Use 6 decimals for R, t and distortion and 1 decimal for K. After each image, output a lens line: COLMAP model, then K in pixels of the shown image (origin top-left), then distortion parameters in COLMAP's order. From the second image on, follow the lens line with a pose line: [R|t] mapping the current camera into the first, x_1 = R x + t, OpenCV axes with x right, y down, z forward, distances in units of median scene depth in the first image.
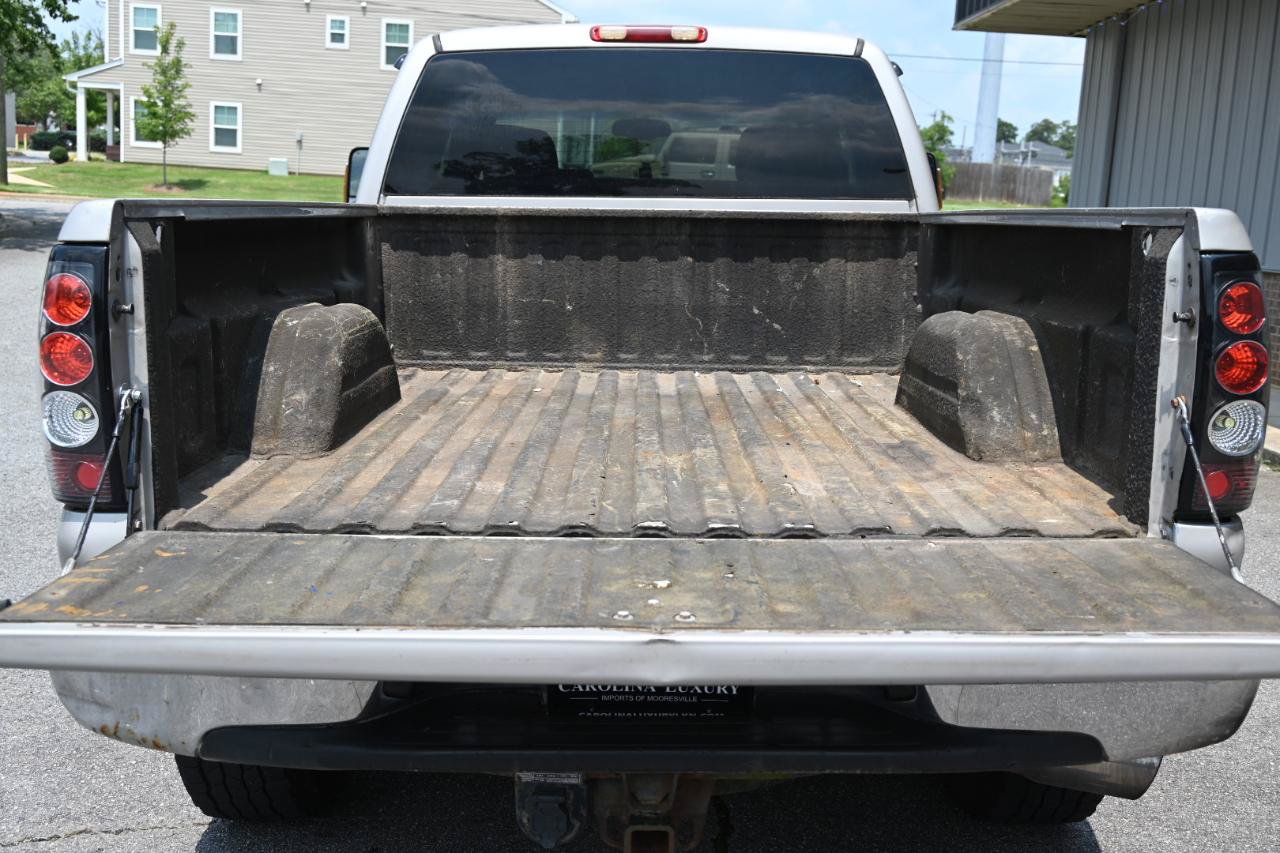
lens RADIAL K [[1360.8, 0, 591.7], [0, 1360.8, 426.2], [0, 0, 1]] dist [0.001428, -0.013949]
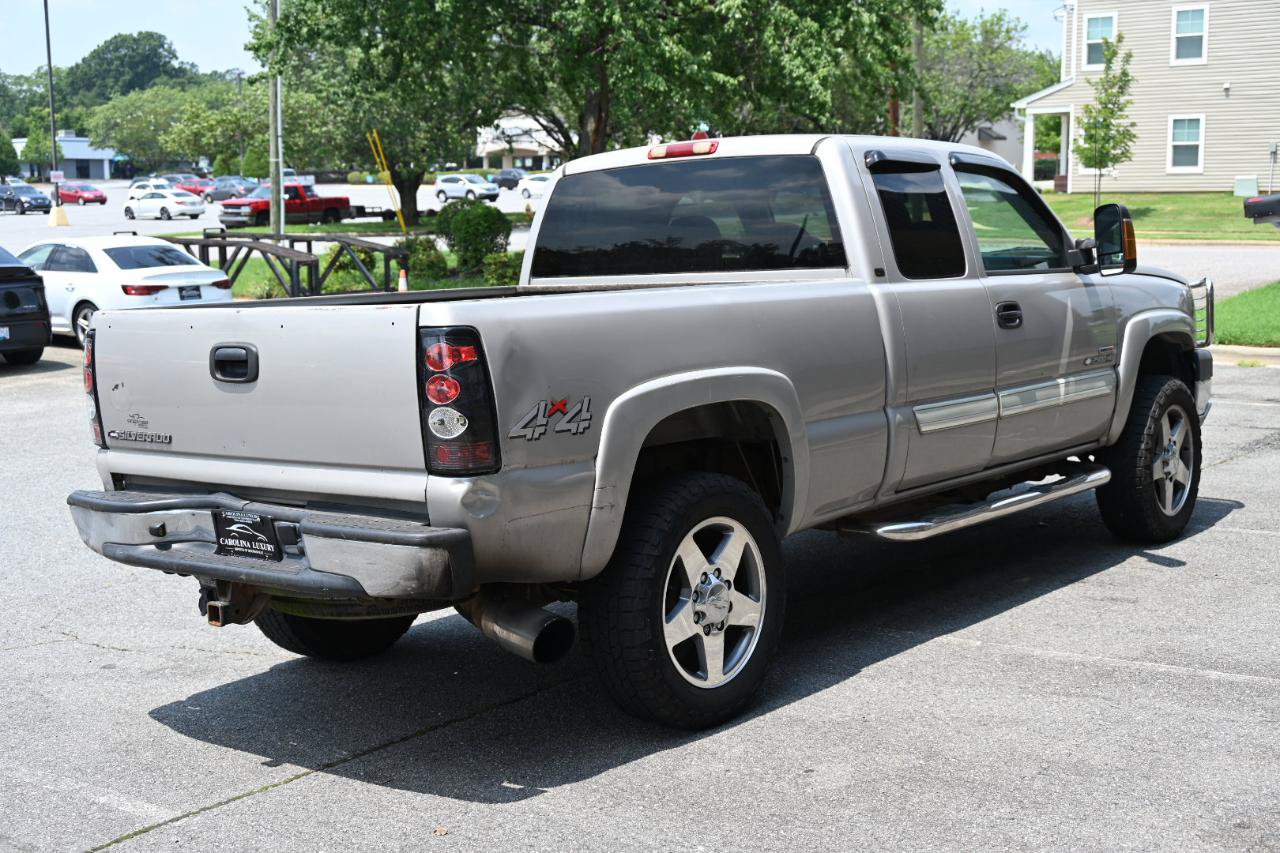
lens RADIAL K [[1614.2, 0, 468.1], [0, 1614.2, 425.9], [0, 0, 1]] dist [0.001606, 0.031880]
pose [[0.725993, 0.028176, -0.687124, 0.112524], [-0.058185, 0.998094, -0.020549, 0.002701], [0.685236, 0.054899, 0.726249, -0.030769]]
